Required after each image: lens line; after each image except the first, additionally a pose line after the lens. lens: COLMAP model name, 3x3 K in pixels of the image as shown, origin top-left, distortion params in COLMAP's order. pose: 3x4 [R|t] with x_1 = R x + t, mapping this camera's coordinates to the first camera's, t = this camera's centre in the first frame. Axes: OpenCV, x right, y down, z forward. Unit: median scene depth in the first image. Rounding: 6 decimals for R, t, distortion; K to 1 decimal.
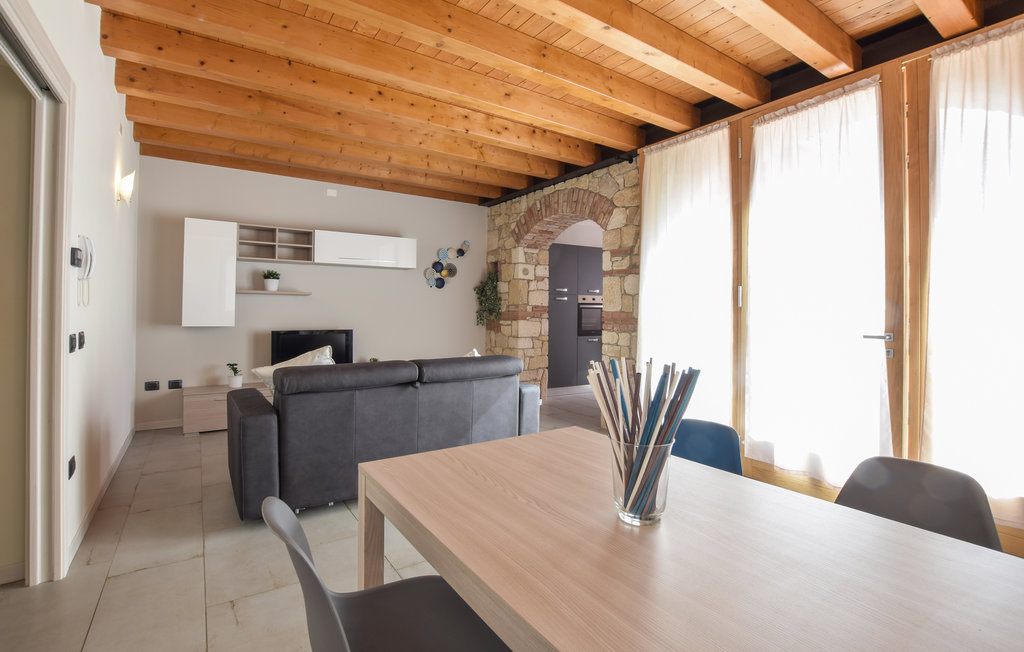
lens RADIAL K [[453.7, 0, 508.7], [0, 453.7, 315.1], [0, 0, 1]] dist [-0.022968, 0.000771]
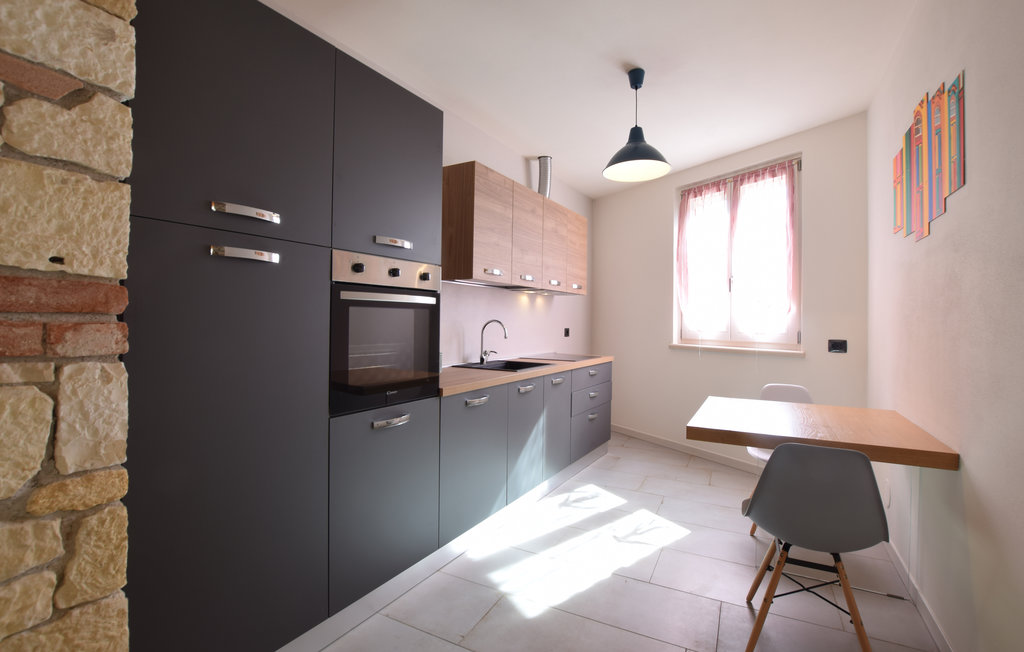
lens RADIAL K [[453.7, 0, 518.5], [0, 453.7, 320.4], [0, 0, 1]] dist [-0.022968, 0.000771]
pose [[0.866845, 0.002614, 0.498570, 0.129988], [0.000182, 0.999985, -0.005560, -0.004644], [-0.498577, 0.004911, 0.866832, 0.810717]]
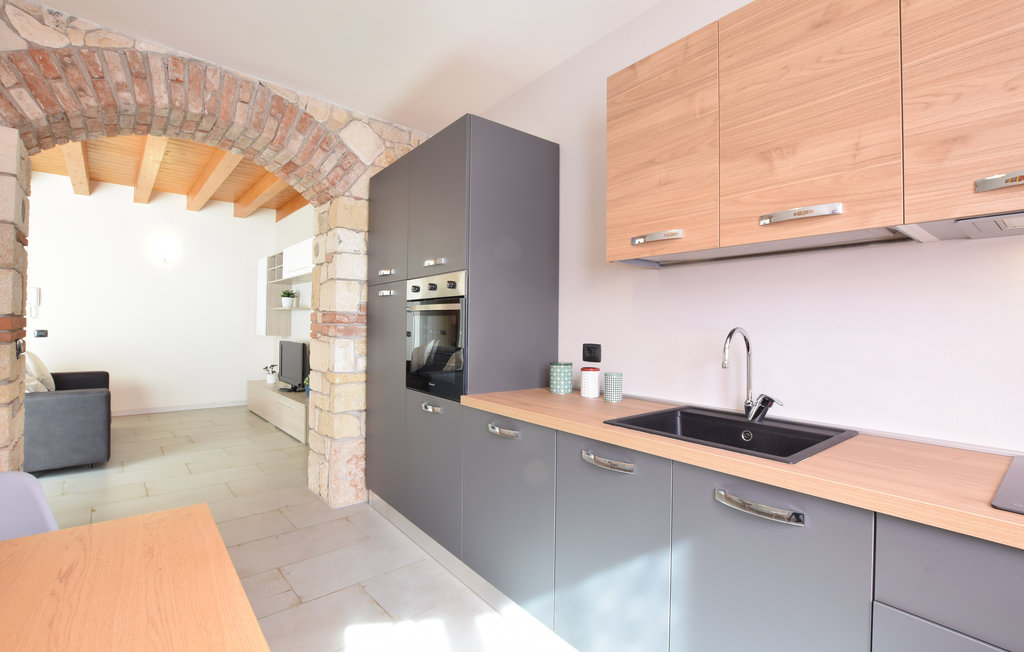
lens RADIAL K [[453.7, 0, 511.5], [0, 453.7, 323.8], [0, 0, 1]] dist [-0.022968, 0.000771]
pose [[0.162420, -0.009412, -0.986677, 0.590539], [-0.017546, 0.999769, -0.012425, -0.004555], [0.986566, 0.019330, 0.162217, 1.119424]]
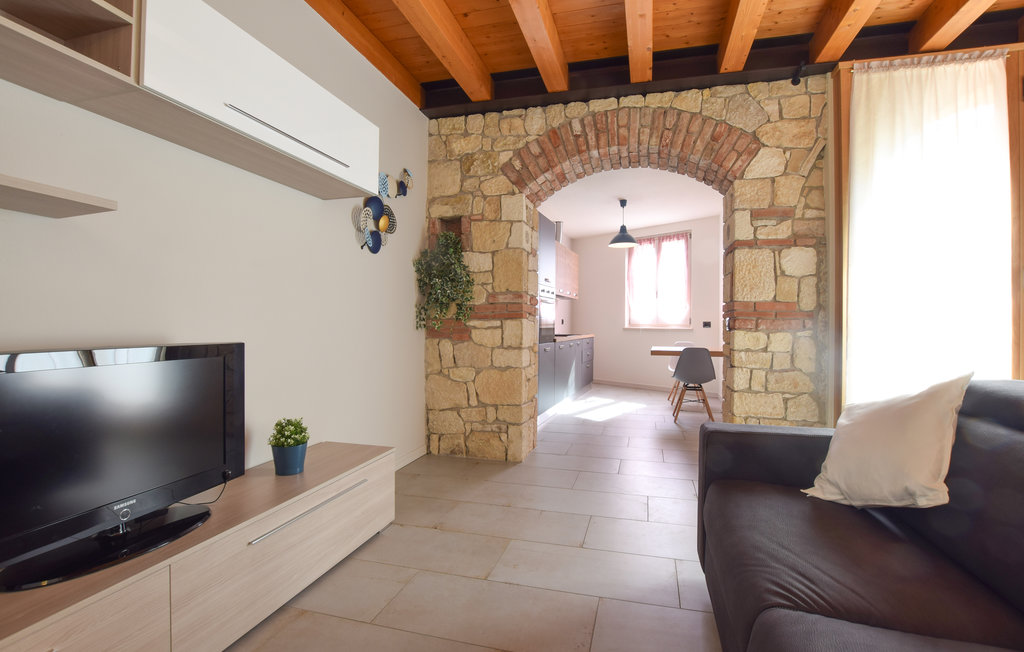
lens RADIAL K [[453.7, 0, 517.4], [0, 453.7, 326.1], [0, 0, 1]] dist [-0.022968, 0.000771]
pose [[0.759773, -0.007557, 0.650144, -0.352894], [0.005803, 0.999971, 0.004841, 0.017364], [-0.650162, 0.000095, 0.759796, 0.542878]]
